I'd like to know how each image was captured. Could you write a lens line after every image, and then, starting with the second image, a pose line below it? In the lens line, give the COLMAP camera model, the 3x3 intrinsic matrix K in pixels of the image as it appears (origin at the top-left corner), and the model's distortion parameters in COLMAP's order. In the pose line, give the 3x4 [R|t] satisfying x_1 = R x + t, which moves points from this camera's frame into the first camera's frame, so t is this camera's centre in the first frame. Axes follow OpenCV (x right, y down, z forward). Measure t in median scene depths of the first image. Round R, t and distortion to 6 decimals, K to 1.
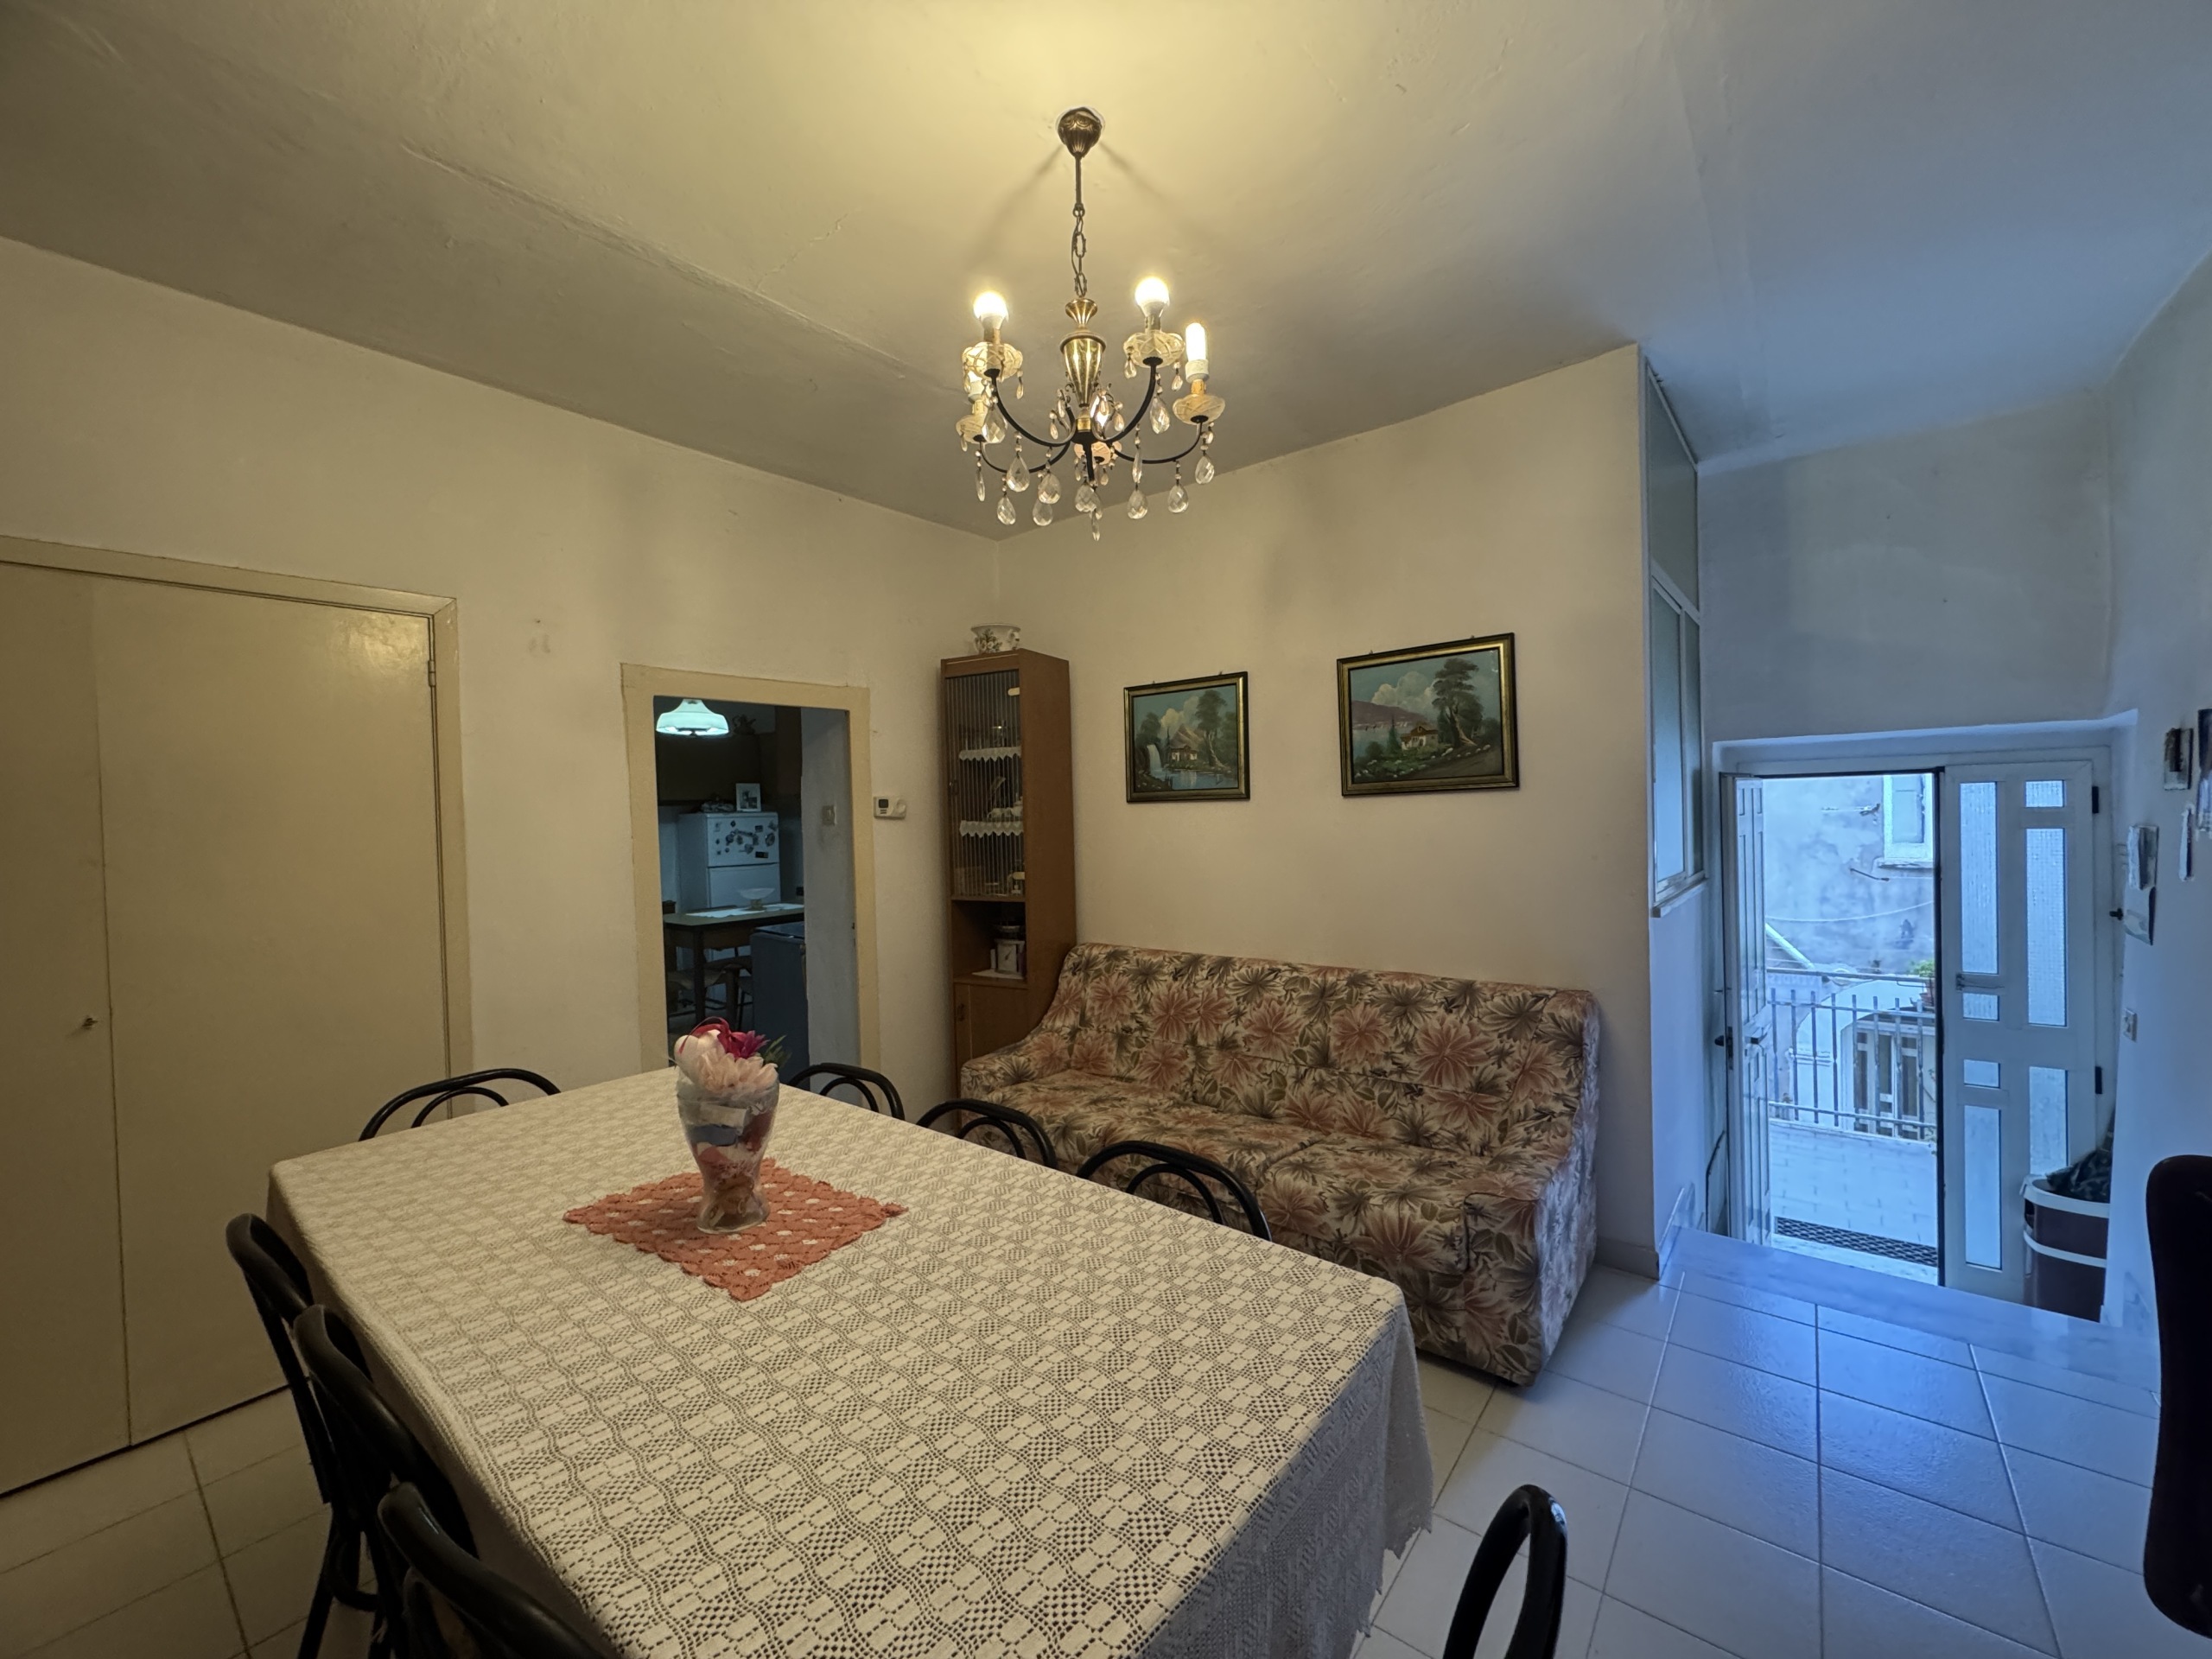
lens RADIAL K [[878.1, 0, 1104.6], [0, 878.1, 818.7], [0, 0, 1]] dist [-0.003315, -0.000394]
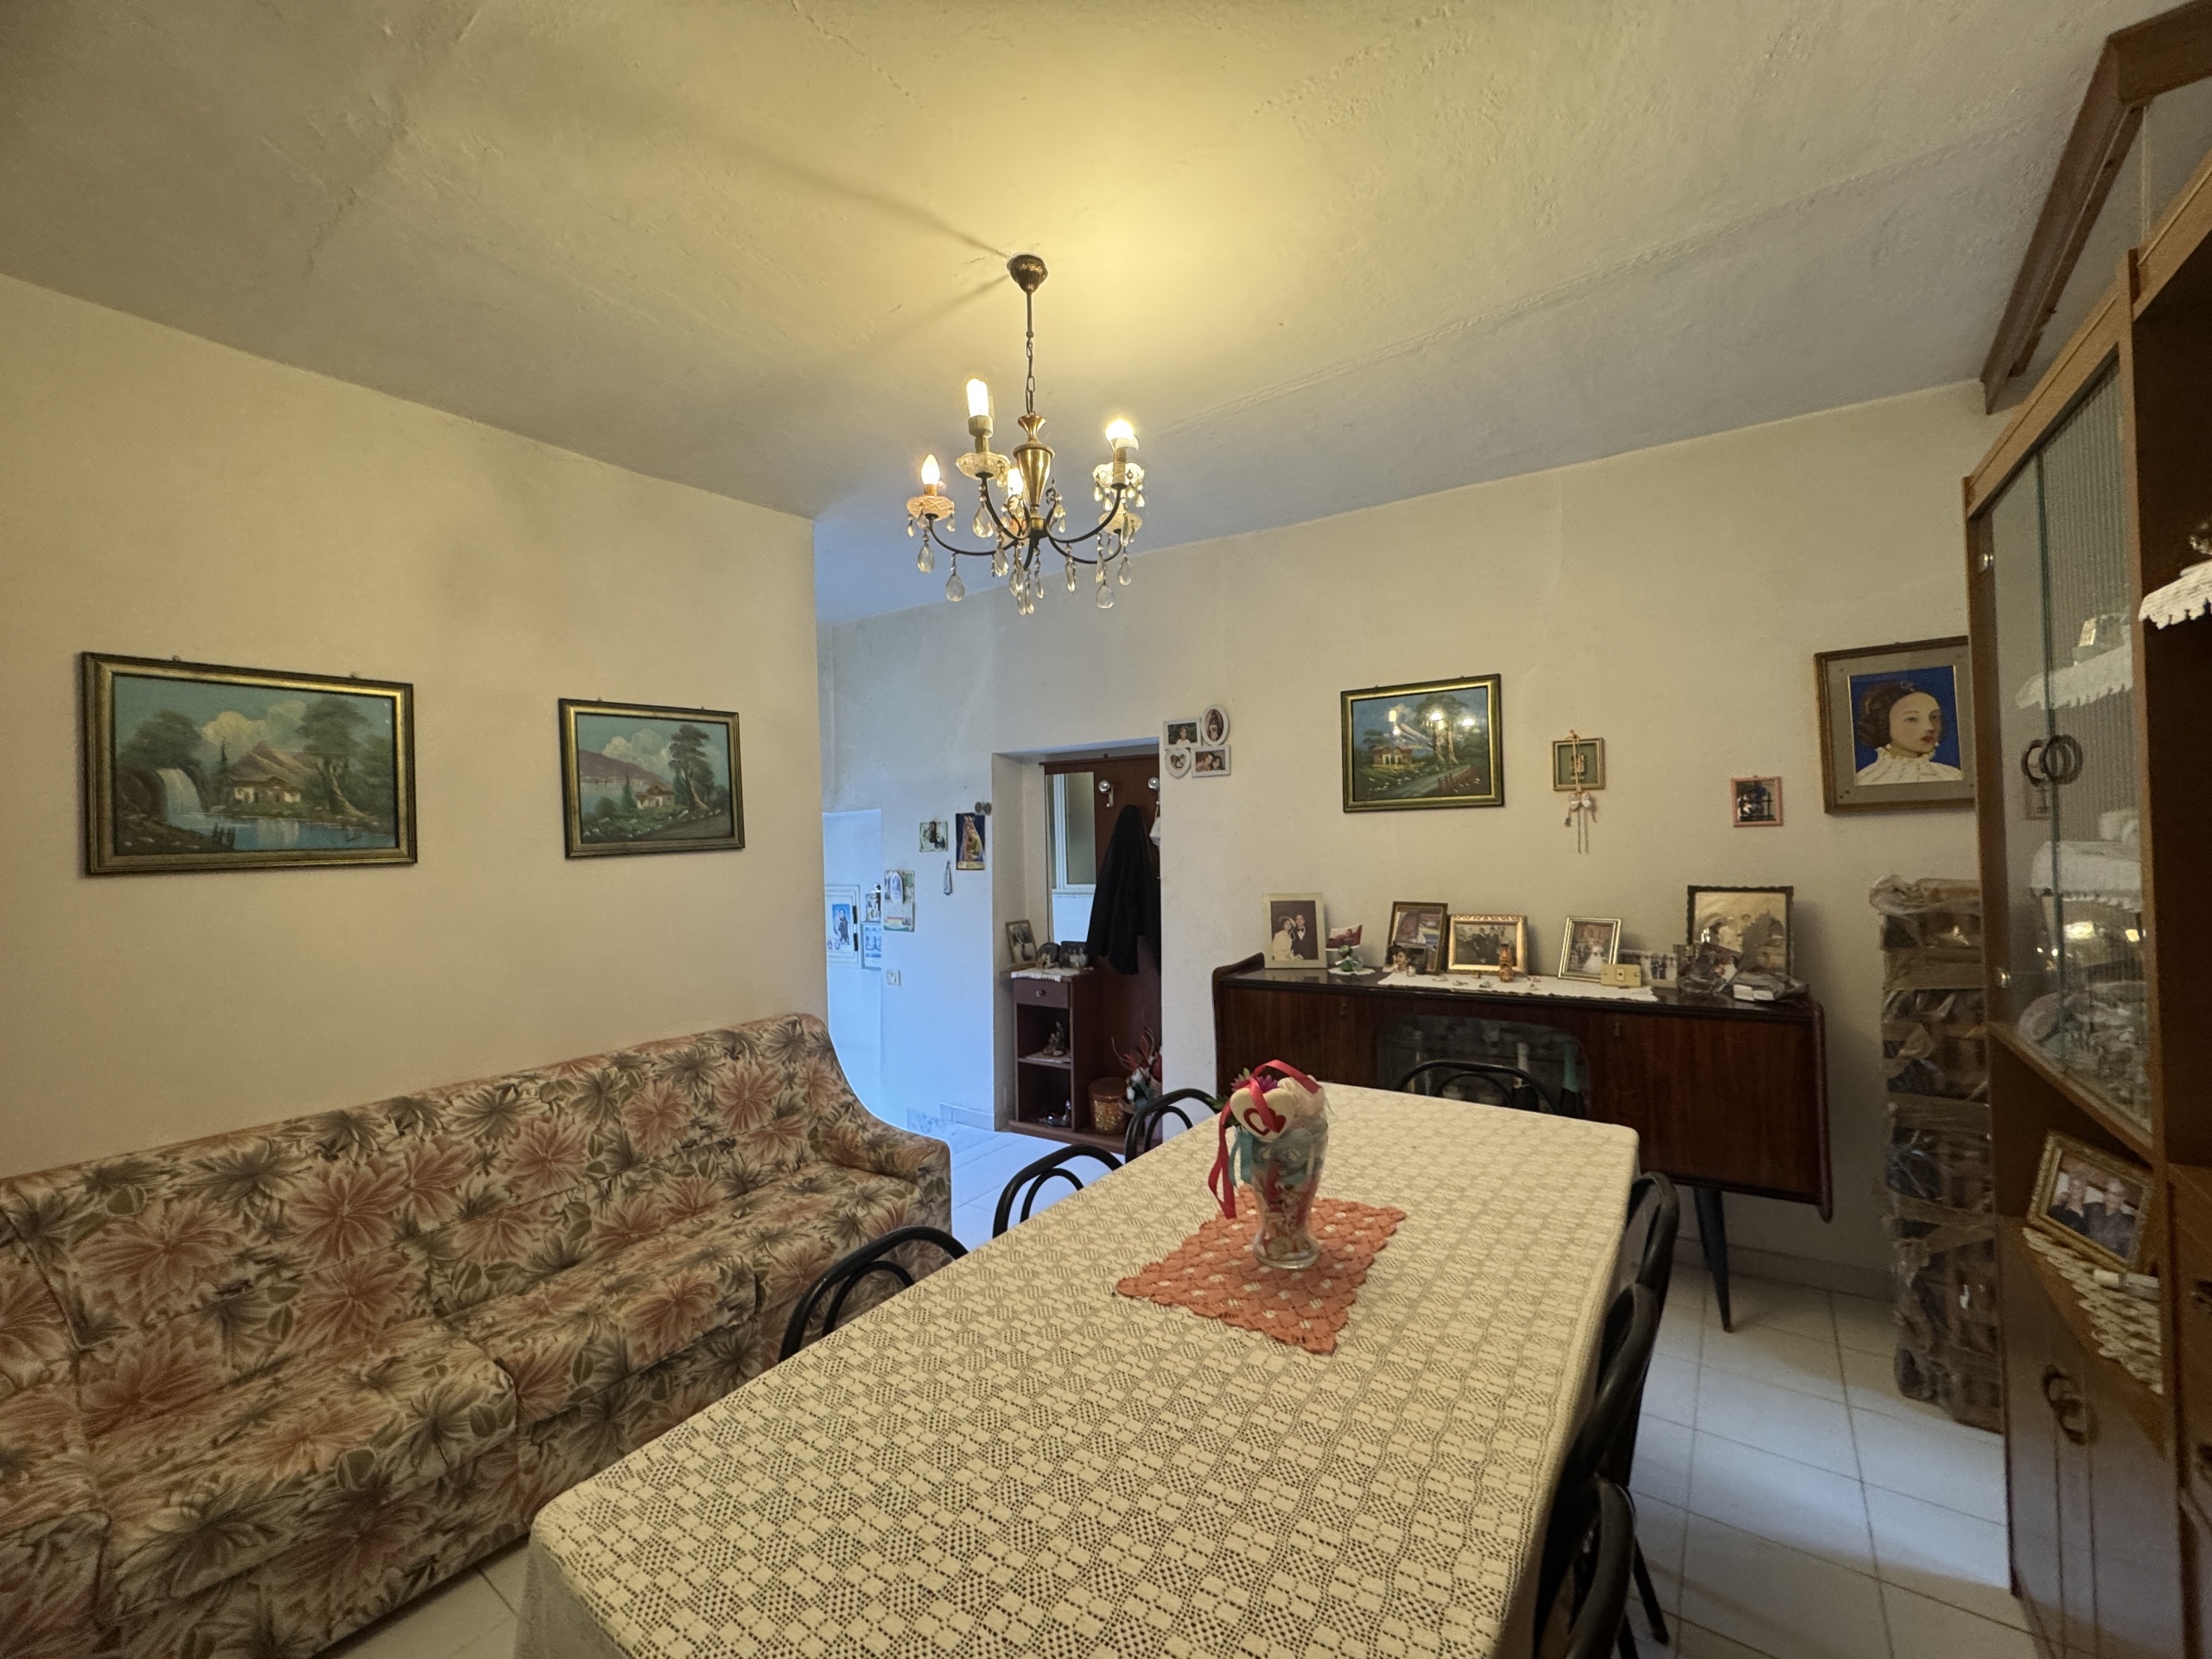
lens RADIAL K [[878.1, 0, 1104.6], [0, 878.1, 818.7], [0, 0, 1]] dist [-0.003315, -0.000394]
pose [[-0.044796, 0.041806, 0.998121, -0.590824], [0.041312, 0.998347, -0.039961, -0.007985], [-0.998142, 0.039444, -0.046449, 0.501755]]
